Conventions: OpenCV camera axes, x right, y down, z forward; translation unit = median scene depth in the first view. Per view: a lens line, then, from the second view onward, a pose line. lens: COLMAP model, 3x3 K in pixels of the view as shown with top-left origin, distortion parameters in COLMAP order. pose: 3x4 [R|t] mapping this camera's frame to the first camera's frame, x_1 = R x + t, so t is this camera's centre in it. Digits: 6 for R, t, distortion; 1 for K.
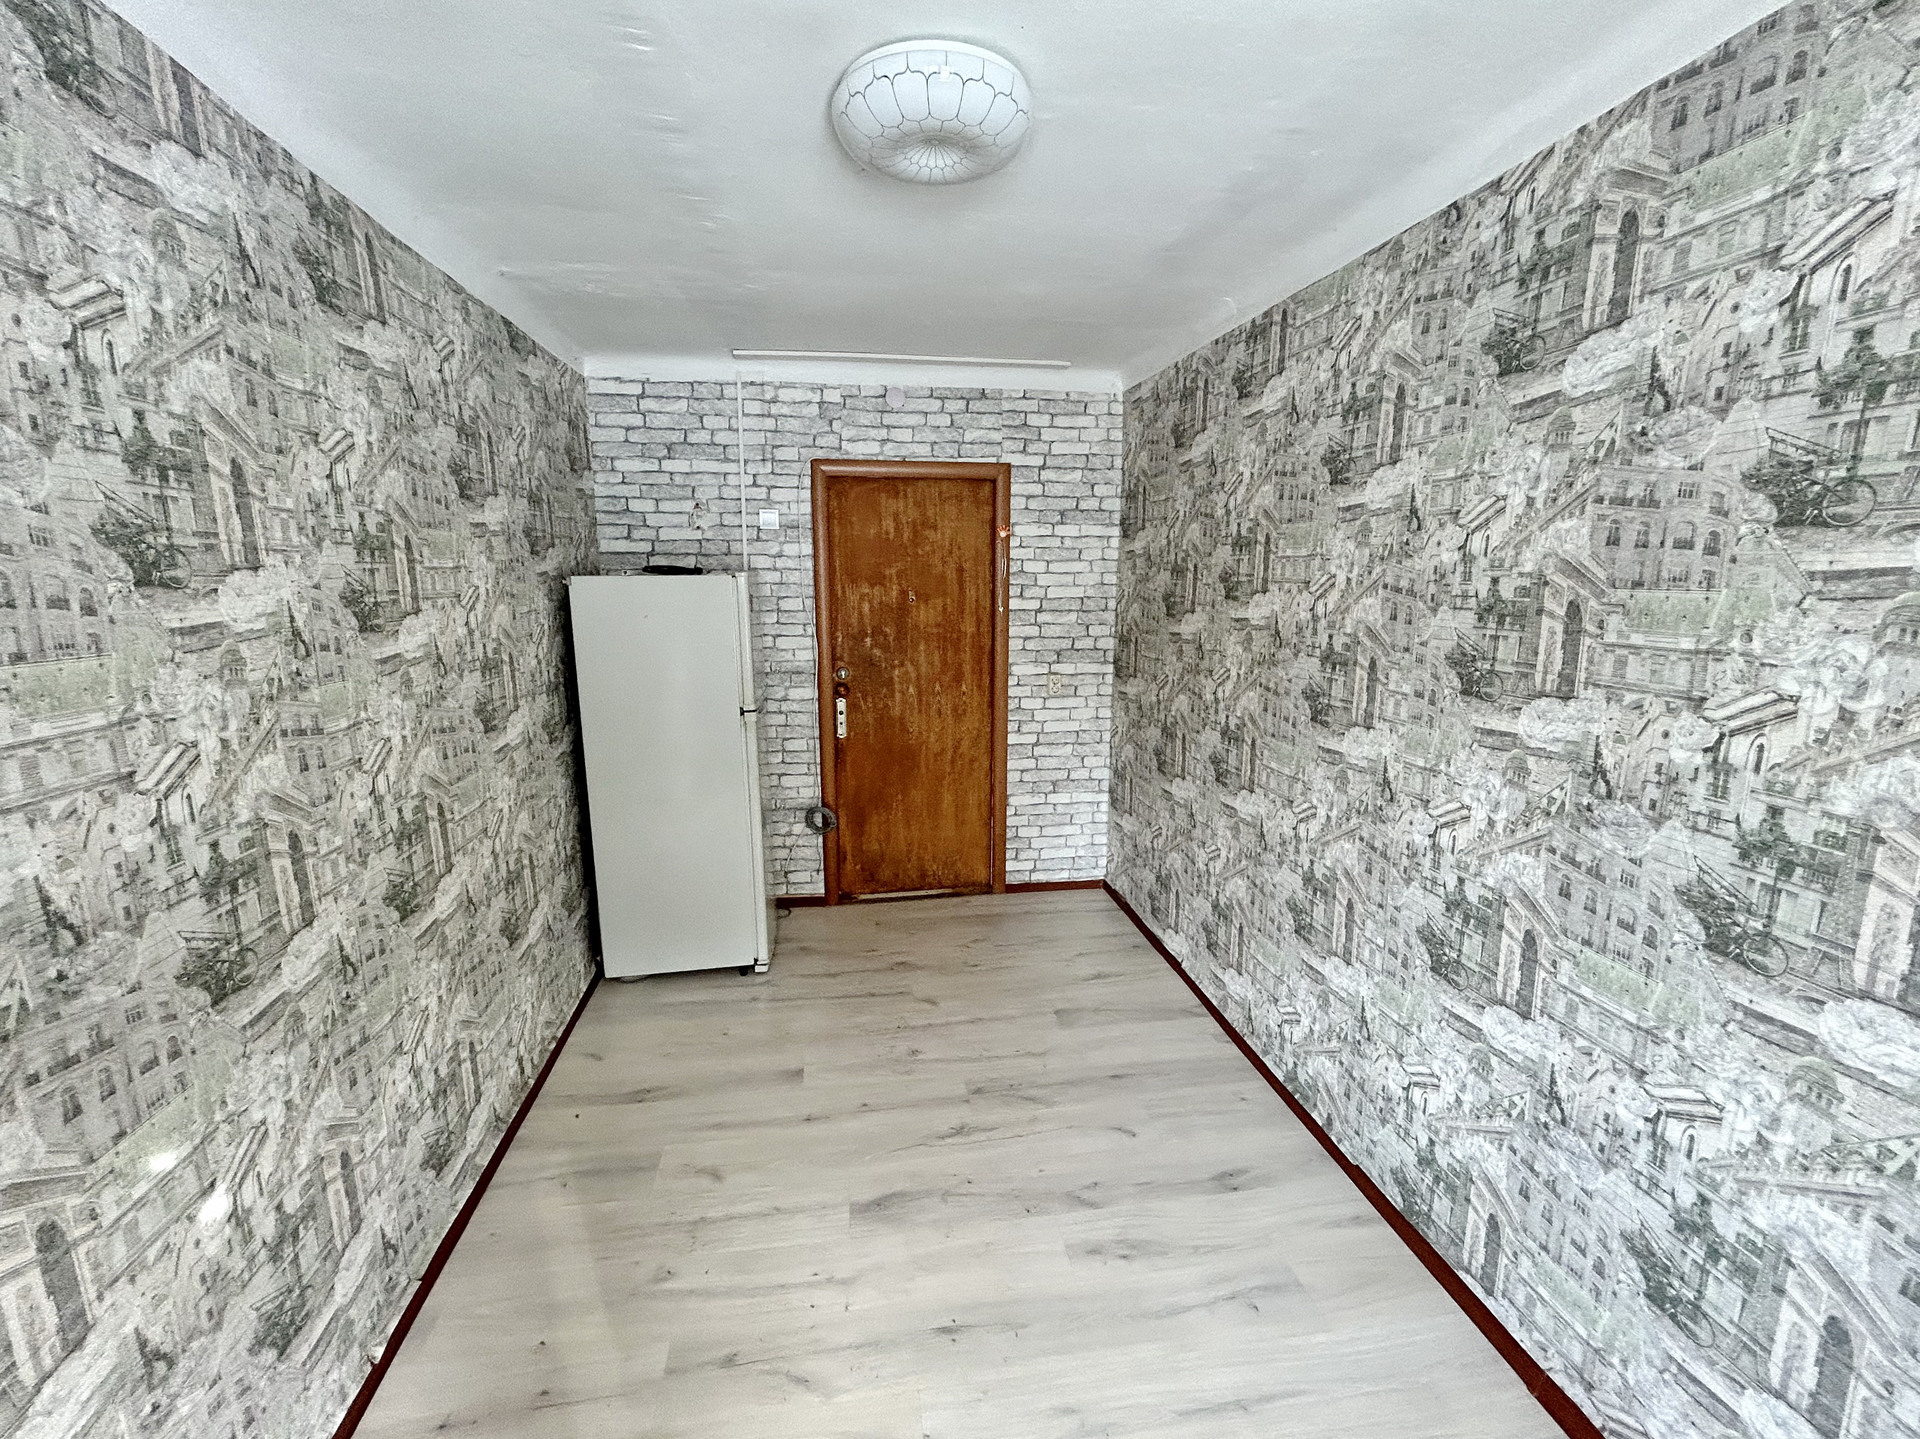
lens RADIAL K [[769.2, 0, 973.6], [0, 769.2, 722.3], [0, 0, 1]] dist [-0.002420, 0.001085]
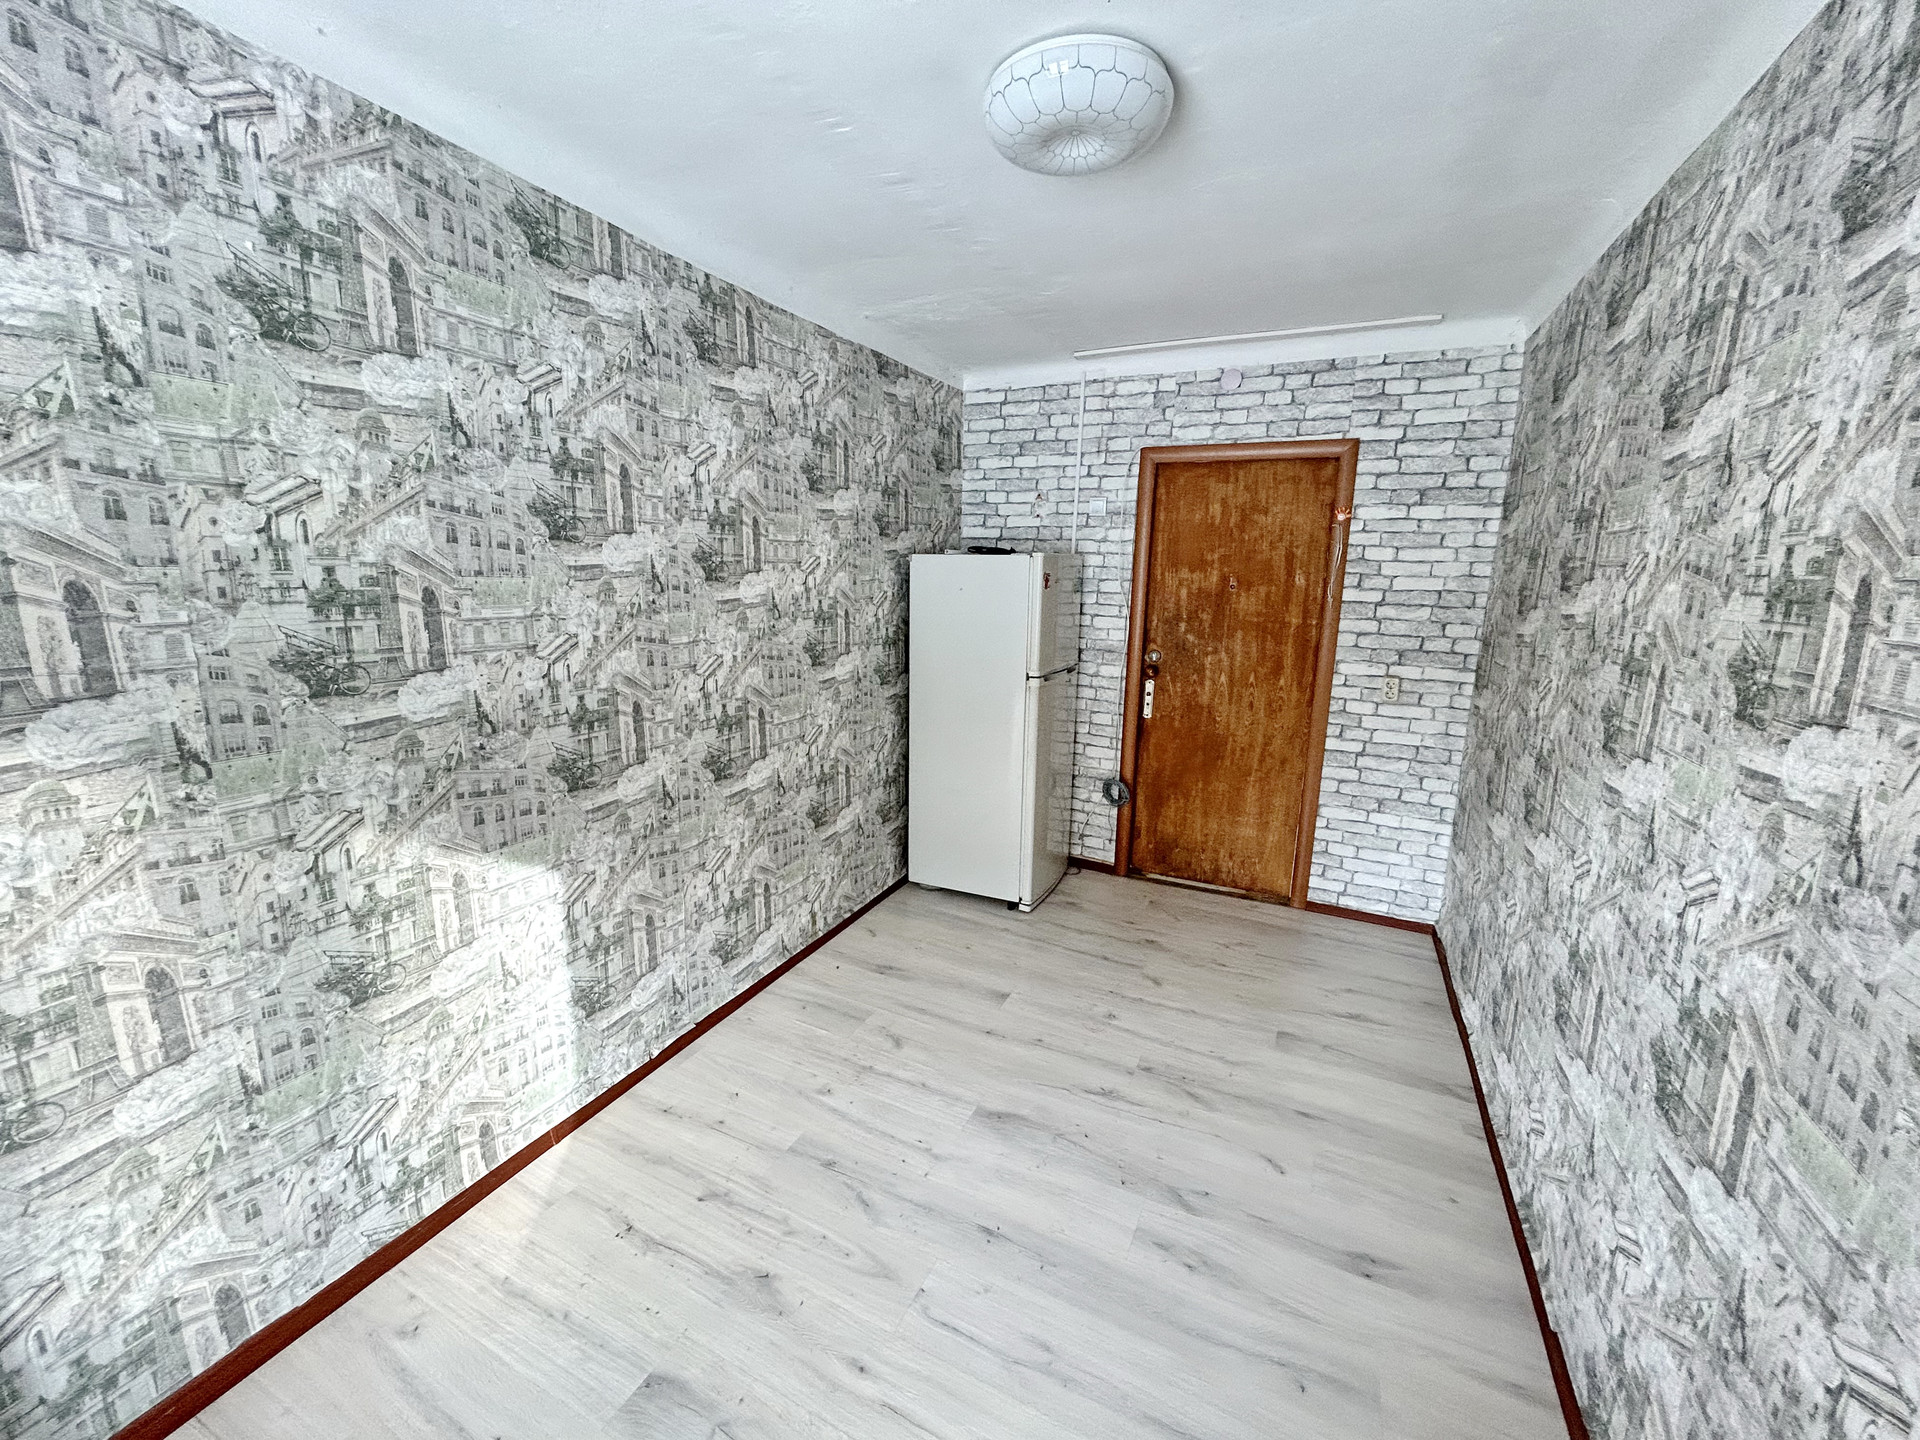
lens RADIAL K [[769.2, 0, 1016.2], [0, 769.2, 730.0], [0, 0, 1]] dist [-0.002420, 0.001085]
pose [[0.834205, 0.129341, -0.536072, 0.418222], [-0.125390, 0.991131, 0.044011, 0.022458], [0.537010, 0.030504, 0.843024, 0.061234]]
